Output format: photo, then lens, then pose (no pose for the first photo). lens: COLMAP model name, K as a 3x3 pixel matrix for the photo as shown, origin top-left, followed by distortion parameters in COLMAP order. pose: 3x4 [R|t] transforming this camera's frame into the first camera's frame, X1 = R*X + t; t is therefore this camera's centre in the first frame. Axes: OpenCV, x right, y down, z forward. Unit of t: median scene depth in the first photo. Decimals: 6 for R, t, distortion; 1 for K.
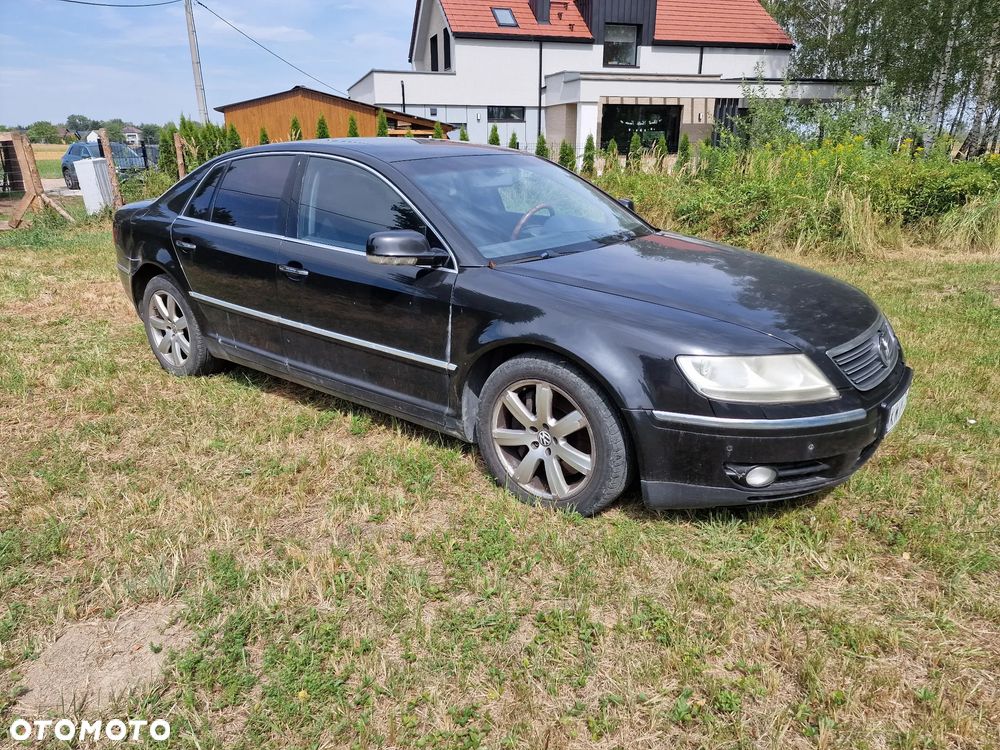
lens RADIAL K [[662.3, 0, 500.5], [0, 662.3, 373.7], [0, 0, 1]] dist [0.052832, -0.041407]
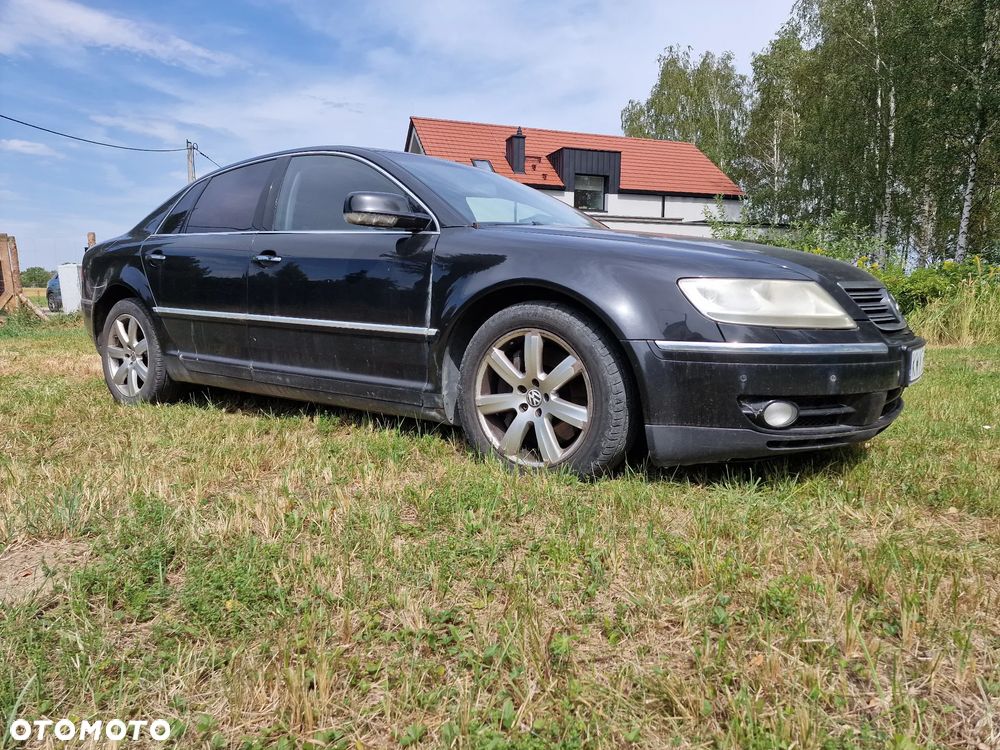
lens RADIAL K [[662.3, 0, 499.3], [0, 662.3, 365.3], [0, 0, 1]] dist [0.052832, -0.041407]
pose [[0.999458, 0.006459, 0.032283, -0.009298], [0.000776, 0.975673, -0.219230, 0.235036], [-0.032914, 0.219137, 0.975139, 0.111967]]
